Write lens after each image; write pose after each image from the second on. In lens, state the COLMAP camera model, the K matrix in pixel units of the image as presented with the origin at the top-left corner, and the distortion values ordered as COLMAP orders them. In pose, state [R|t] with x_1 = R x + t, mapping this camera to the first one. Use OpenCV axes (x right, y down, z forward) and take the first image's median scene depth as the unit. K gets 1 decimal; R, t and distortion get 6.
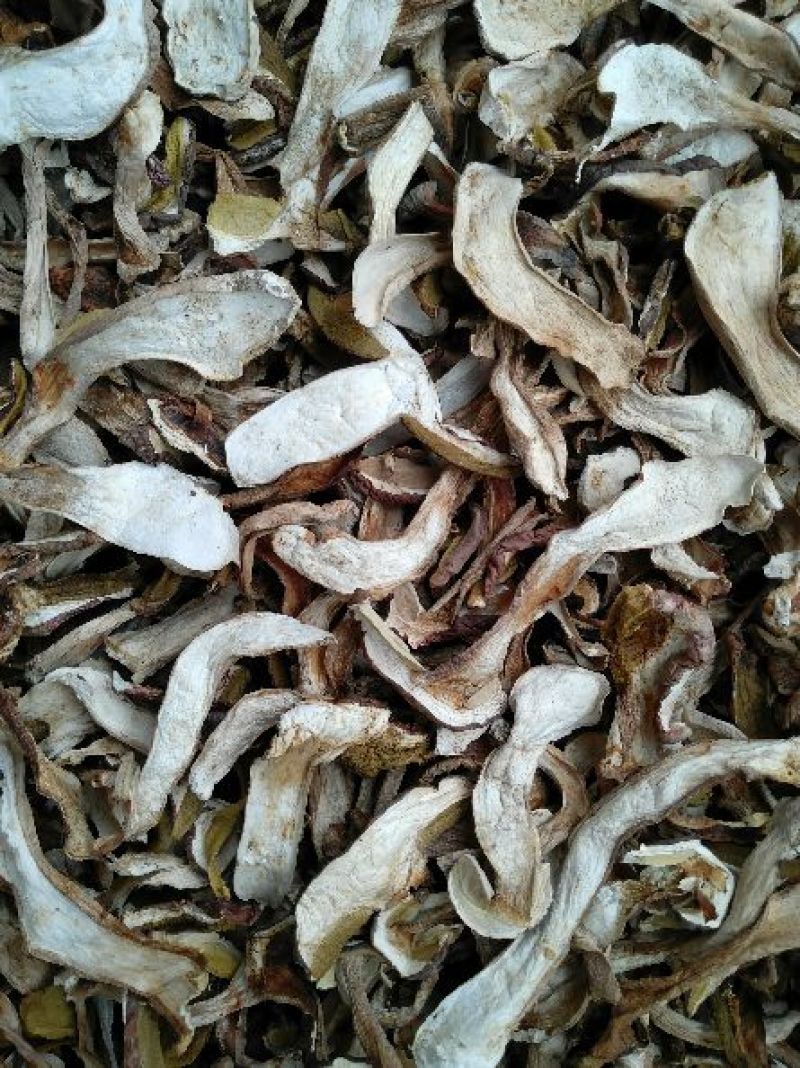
lens RADIAL K [[773.3, 0, 371.2], [0, 773.3, 529.3], [0, 0, 1]] dist [0.000716, -0.026505]
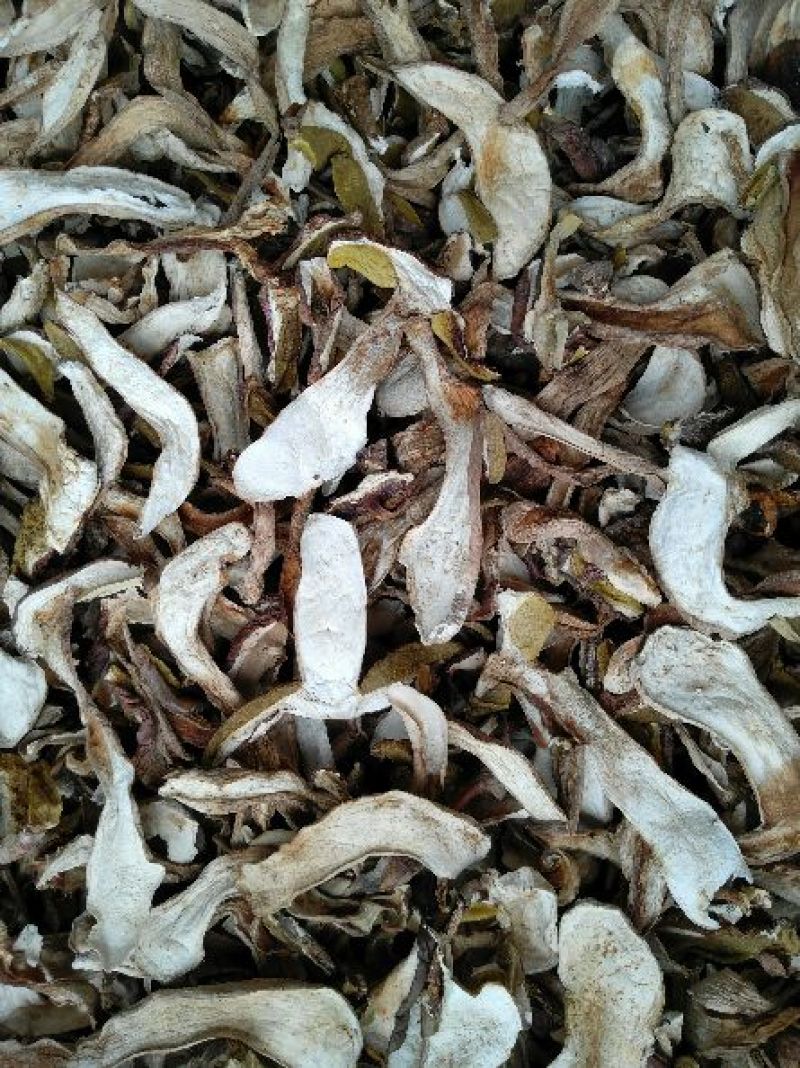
lens RADIAL K [[773.3, 0, 371.2], [0, 773.3, 529.3], [0, 0, 1]] dist [0.000716, -0.026505]
pose [[-0.418943, 0.907978, -0.007871, -0.184473], [-0.907890, -0.418729, 0.020025, -0.167000], [0.014886, 0.015536, 0.999768, -0.075620]]
